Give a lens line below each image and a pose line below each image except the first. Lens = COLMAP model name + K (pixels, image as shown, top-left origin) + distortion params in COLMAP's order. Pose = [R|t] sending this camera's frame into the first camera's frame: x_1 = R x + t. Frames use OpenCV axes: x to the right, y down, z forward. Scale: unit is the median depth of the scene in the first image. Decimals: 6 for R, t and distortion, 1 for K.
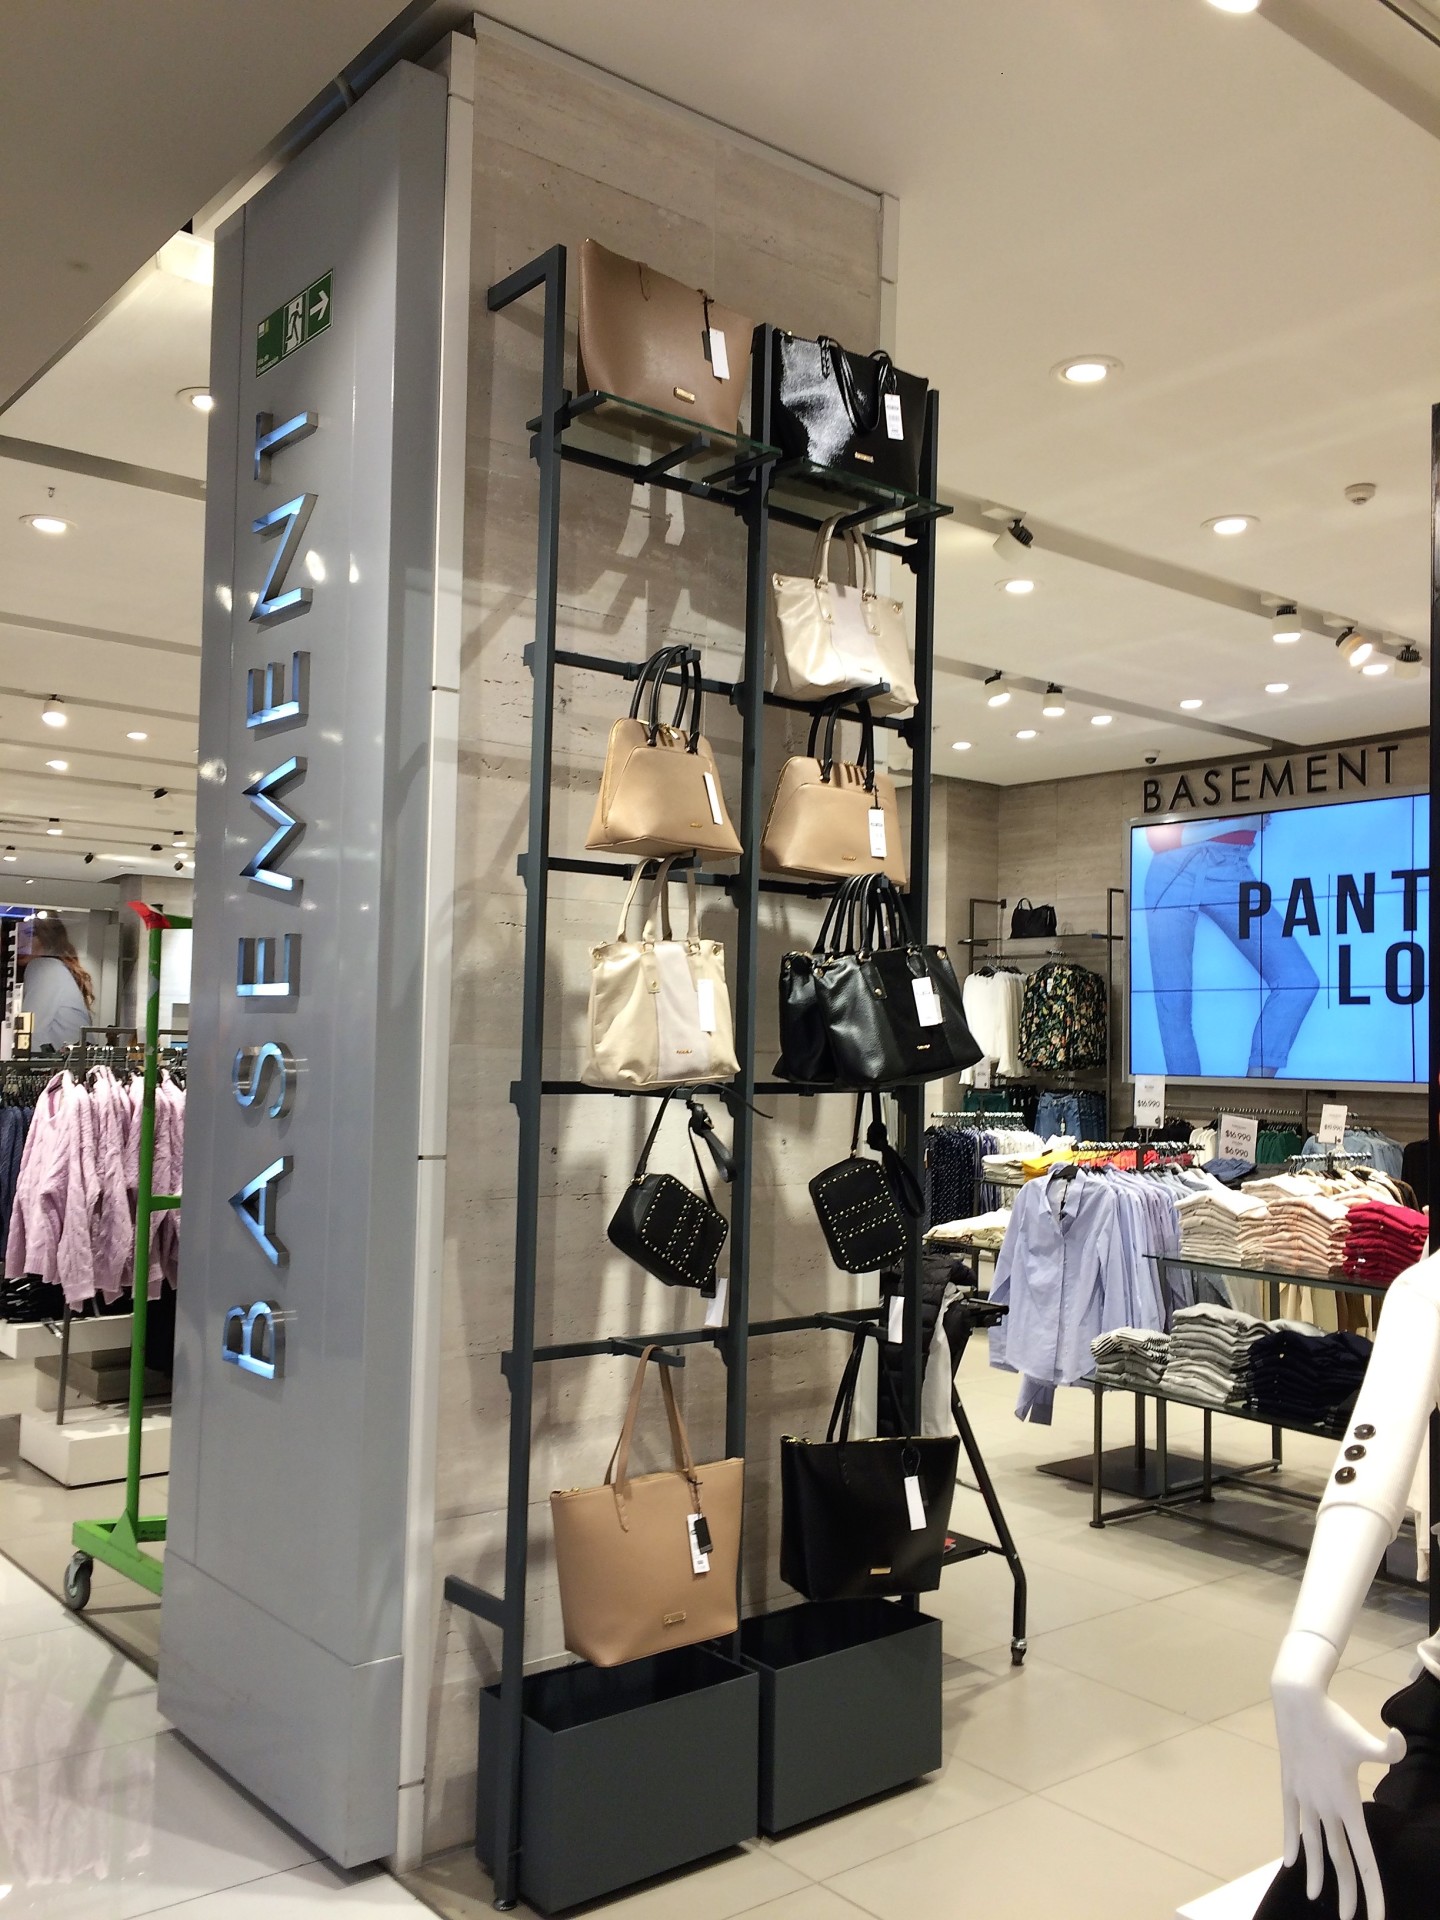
lens RADIAL K [[1655.3, 0, 716.8], [0, 1655.3, 959.7], [0, 0, 1]] dist [0.022277, 0.004273]
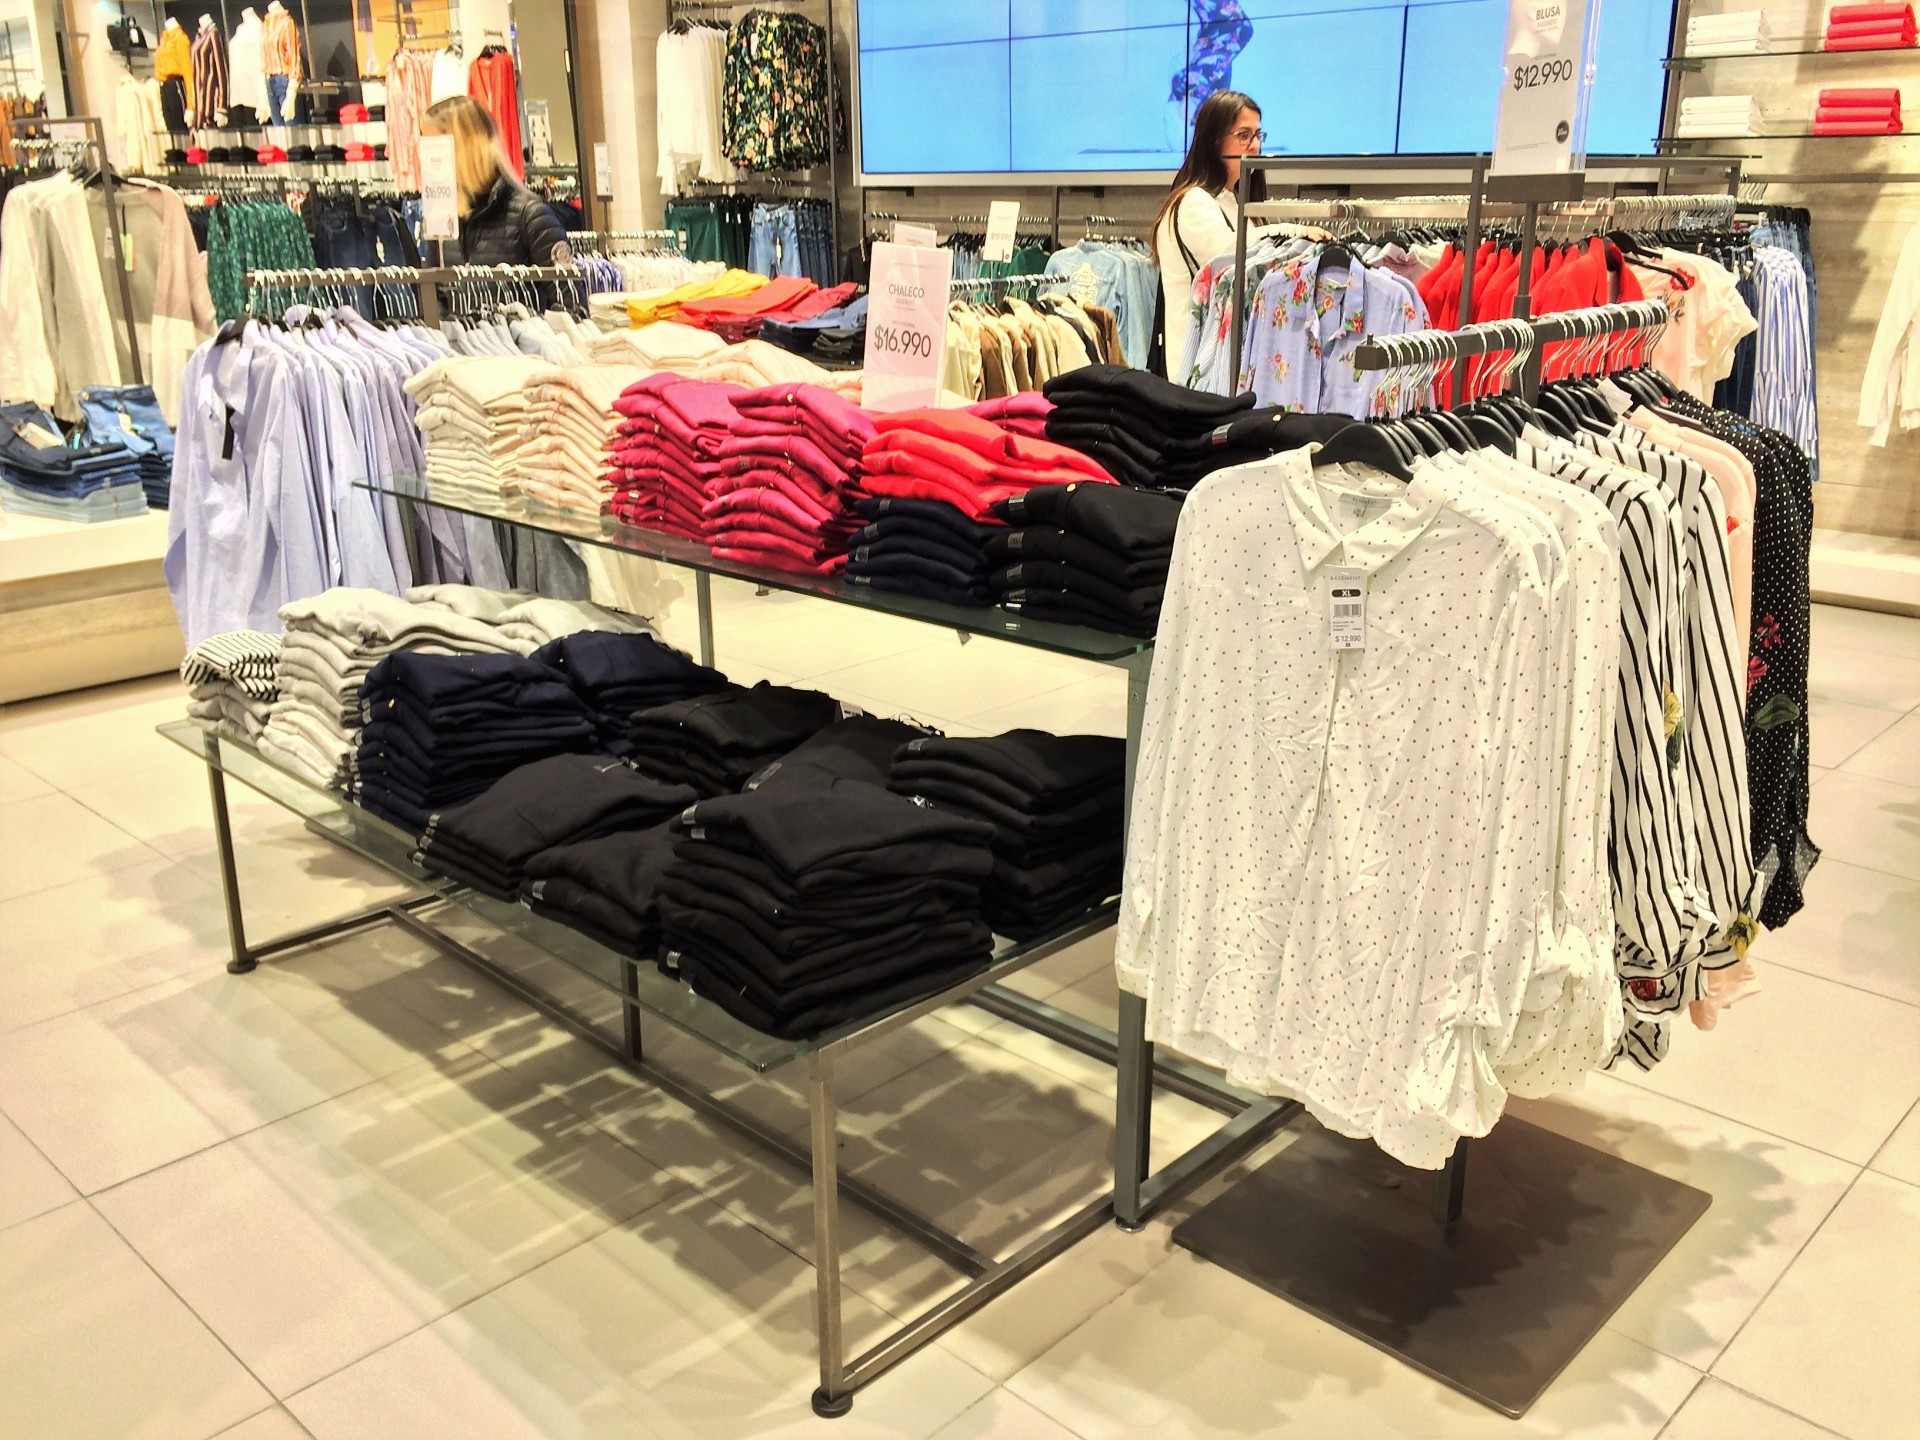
lens RADIAL K [[1655.3, 0, 963.0], [0, 1655.3, 719.6], [0, 0, 1]] dist [0.022277, 0.004273]
pose [[0.992506, -0.059002, 0.107010, 0.199174], [0.016449, 0.932247, 0.361448, 0.029651], [-0.121086, -0.356978, 0.926231, 0.228355]]
